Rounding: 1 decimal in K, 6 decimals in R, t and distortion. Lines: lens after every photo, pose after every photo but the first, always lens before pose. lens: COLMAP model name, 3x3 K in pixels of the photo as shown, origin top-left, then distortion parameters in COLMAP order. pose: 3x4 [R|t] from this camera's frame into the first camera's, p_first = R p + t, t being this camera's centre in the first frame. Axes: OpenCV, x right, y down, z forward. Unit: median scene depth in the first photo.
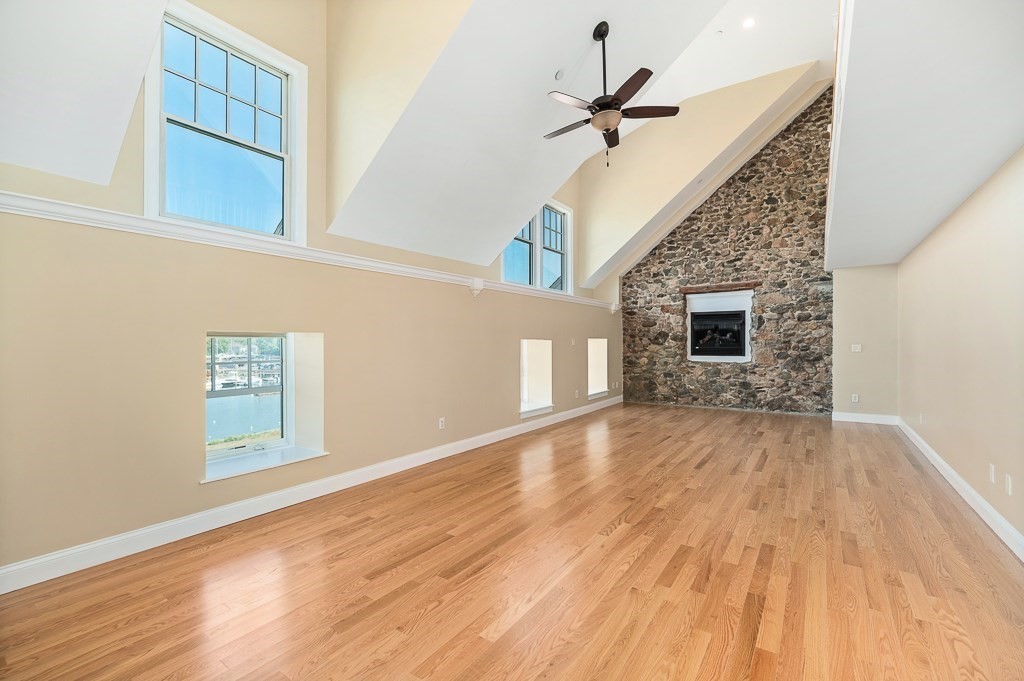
lens RADIAL K [[442.1, 0, 510.3], [0, 442.1, 343.2], [0, 0, 1]] dist [-0.002299, -0.000361]
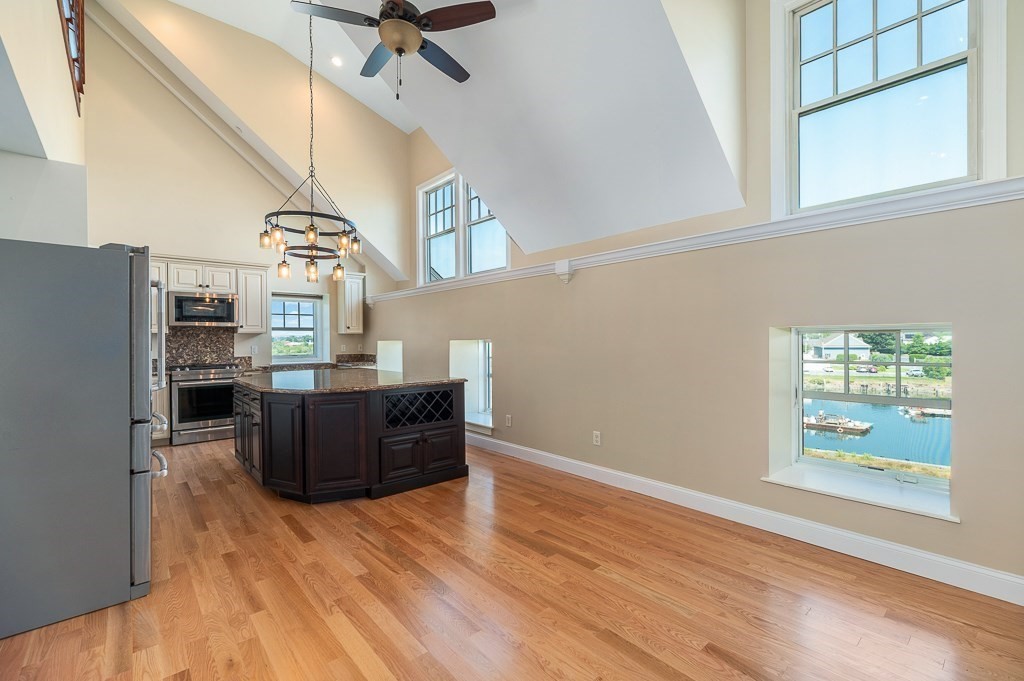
lens RADIAL K [[442.1, 0, 515.1], [0, 442.1, 341.7], [0, 0, 1]] dist [-0.002299, -0.000361]
pose [[-0.254718, 0.004094, -0.967007, 0.142983], [0.009160, 0.999956, 0.001820, -0.004755], [0.966972, -0.008394, -0.254744, 0.232834]]
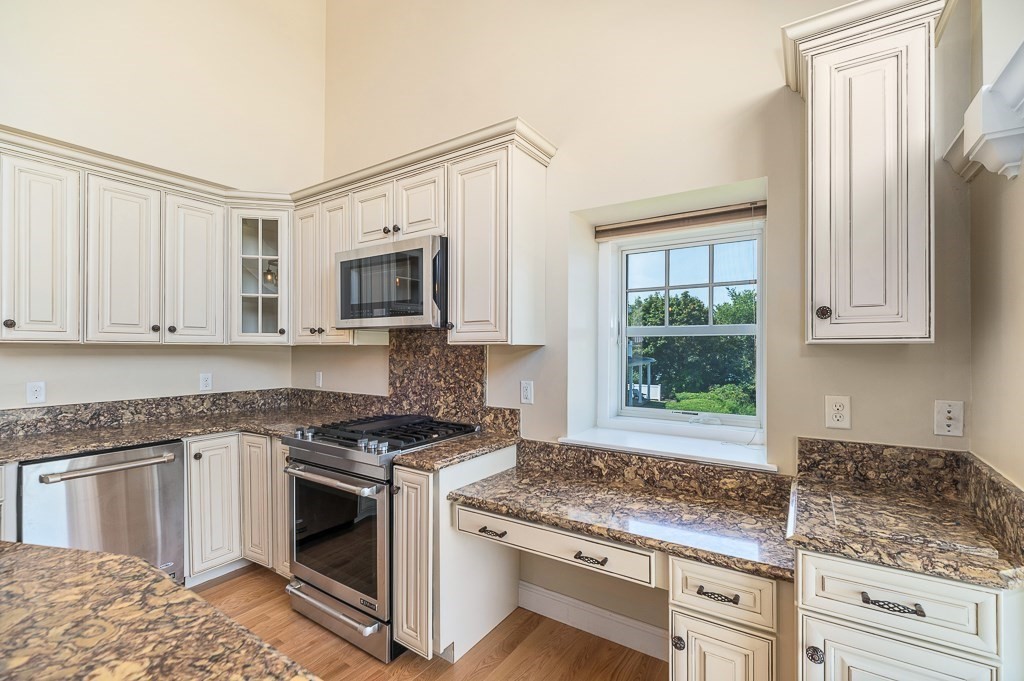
lens RADIAL K [[442.1, 0, 519.6], [0, 442.1, 346.0], [0, 0, 1]] dist [-0.002299, -0.000361]
pose [[-0.999944, -0.009363, -0.004983, -0.468275], [-0.009306, 0.999891, -0.011505, -0.017845], [0.005090, -0.011458, -0.999921, -0.124004]]
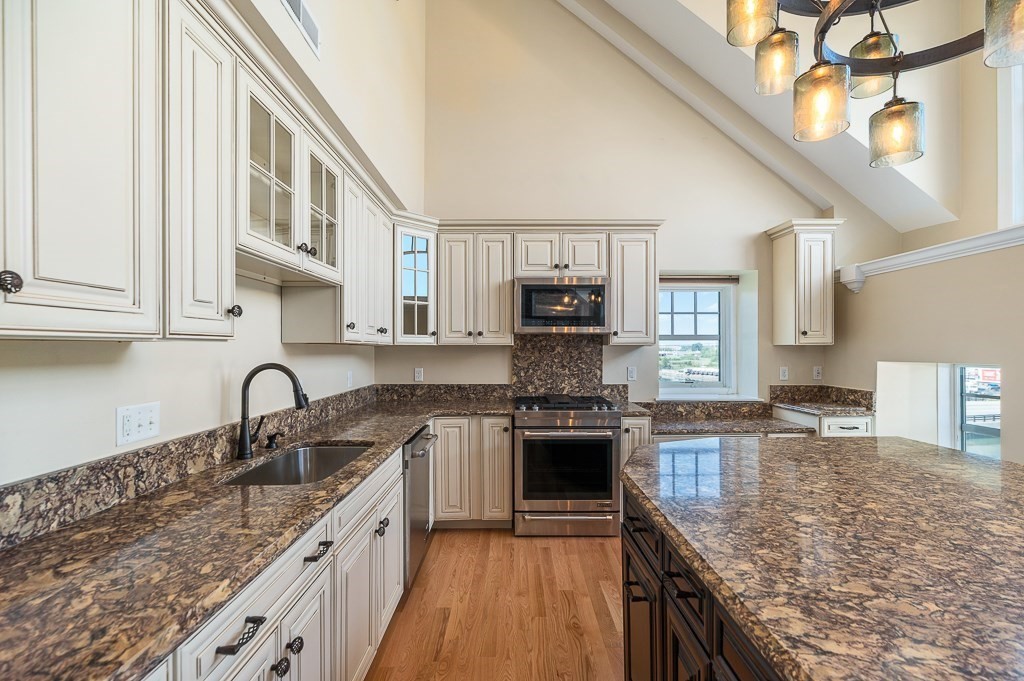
lens RADIAL K [[442.1, 0, 510.6], [0, 442.1, 346.4], [0, 0, 1]] dist [-0.002299, -0.000361]
pose [[-0.836818, -0.007026, -0.547435, -0.129942], [-0.001547, 0.999944, -0.010469, -0.015610], [0.547478, -0.007914, -0.836782, -0.086856]]
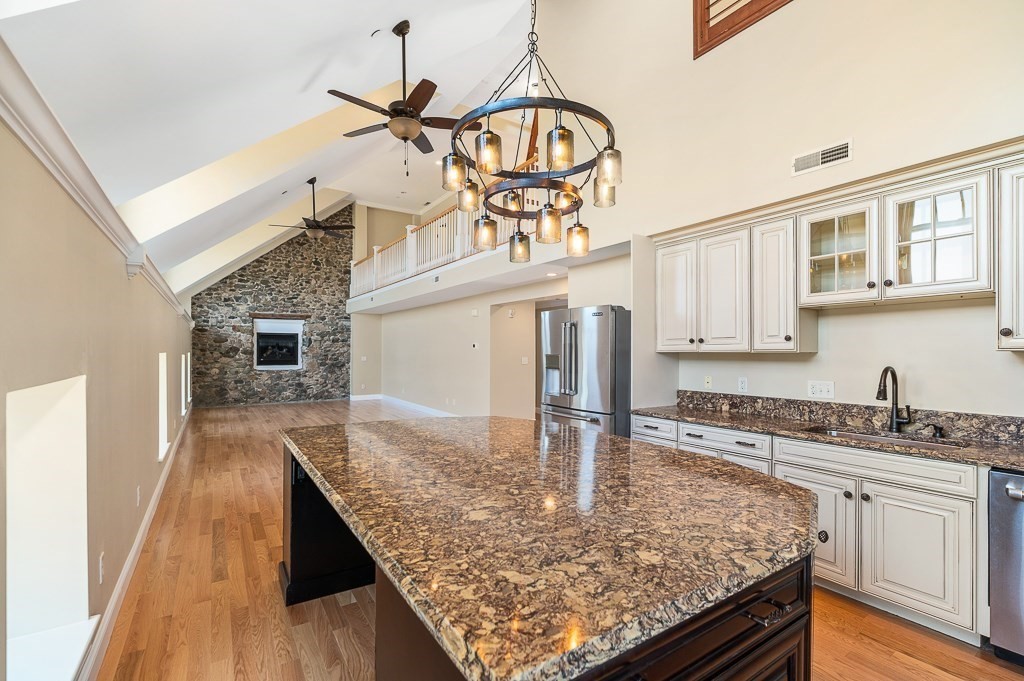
lens RADIAL K [[442.1, 0, 511.3], [0, 442.1, 350.7], [0, 0, 1]] dist [-0.002299, -0.000361]
pose [[0.390471, 0.002980, 0.920610, -0.524712], [-0.004394, 0.999989, -0.001373, -0.018447], [-0.920605, -0.003509, 0.390480, -0.208237]]
